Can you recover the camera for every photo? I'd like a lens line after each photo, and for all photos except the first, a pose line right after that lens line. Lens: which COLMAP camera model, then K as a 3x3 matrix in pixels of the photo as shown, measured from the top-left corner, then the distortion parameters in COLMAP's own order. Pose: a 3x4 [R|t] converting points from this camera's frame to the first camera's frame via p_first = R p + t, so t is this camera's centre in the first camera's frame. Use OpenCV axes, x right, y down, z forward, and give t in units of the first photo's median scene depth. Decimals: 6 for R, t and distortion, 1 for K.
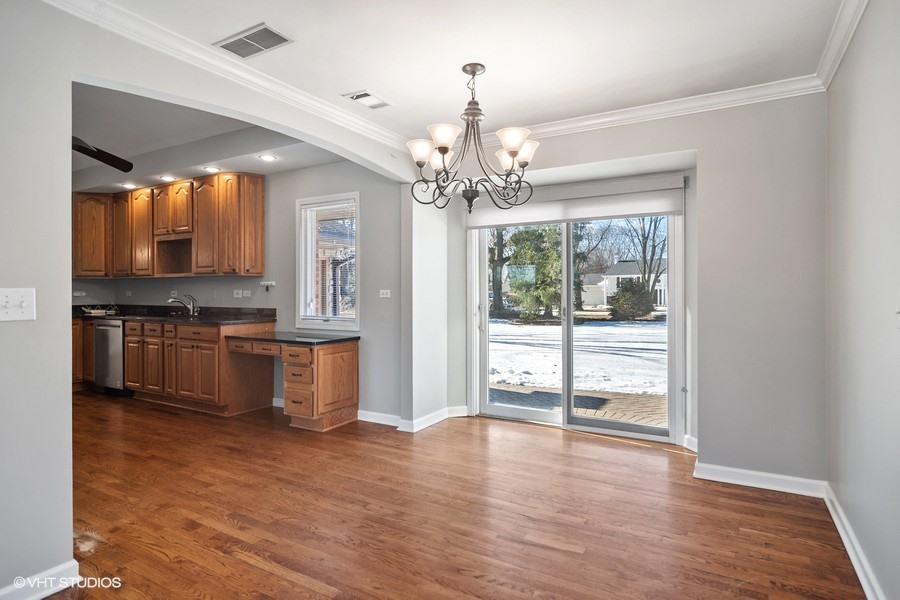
lens RADIAL K [[488.7, 0, 453.0], [0, 488.7, 294.7], [0, 0, 1]] dist [-0.002546, 0.002439]
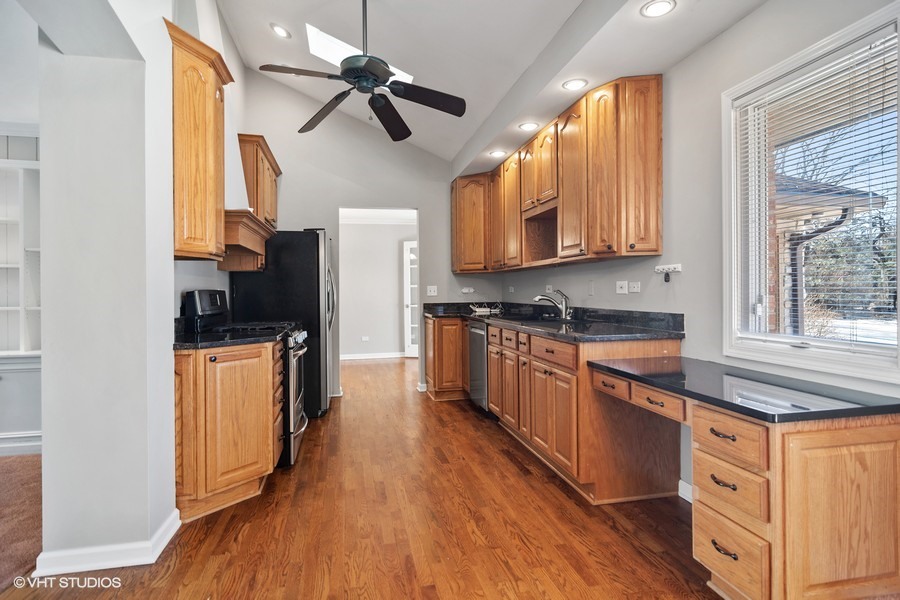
lens RADIAL K [[488.7, 0, 454.8], [0, 488.7, 292.4], [0, 0, 1]] dist [-0.002546, 0.002439]
pose [[0.677554, -0.004968, -0.735456, -0.137559], [0.006165, 0.999980, -0.001074, 0.003703], [0.735447, -0.003806, 0.677572, 0.449781]]
